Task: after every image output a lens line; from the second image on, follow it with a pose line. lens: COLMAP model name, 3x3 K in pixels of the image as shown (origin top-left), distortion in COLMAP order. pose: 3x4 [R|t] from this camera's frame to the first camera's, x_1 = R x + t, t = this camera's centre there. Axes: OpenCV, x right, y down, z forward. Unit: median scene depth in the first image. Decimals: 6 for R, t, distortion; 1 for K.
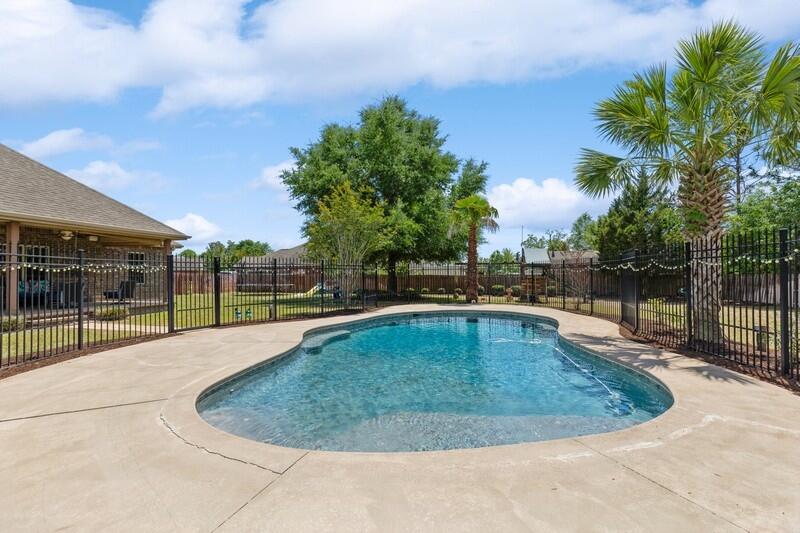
lens RADIAL K [[362.0, 0, 402.7], [0, 362.0, 267.9], [0, 0, 1]] dist [0.002760, -0.000737]
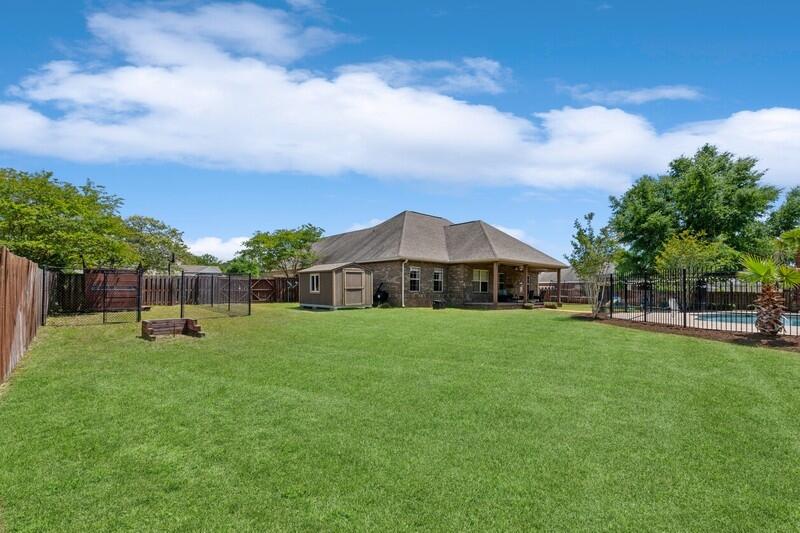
lens RADIAL K [[362.0, 0, 400.2], [0, 362.0, 269.9], [0, 0, 1]] dist [0.002760, -0.000737]
pose [[0.814163, -0.004269, -0.580621, -0.162431], [-0.014730, 0.999499, -0.028004, -0.003857], [0.580450, 0.031353, 0.813692, -0.624788]]
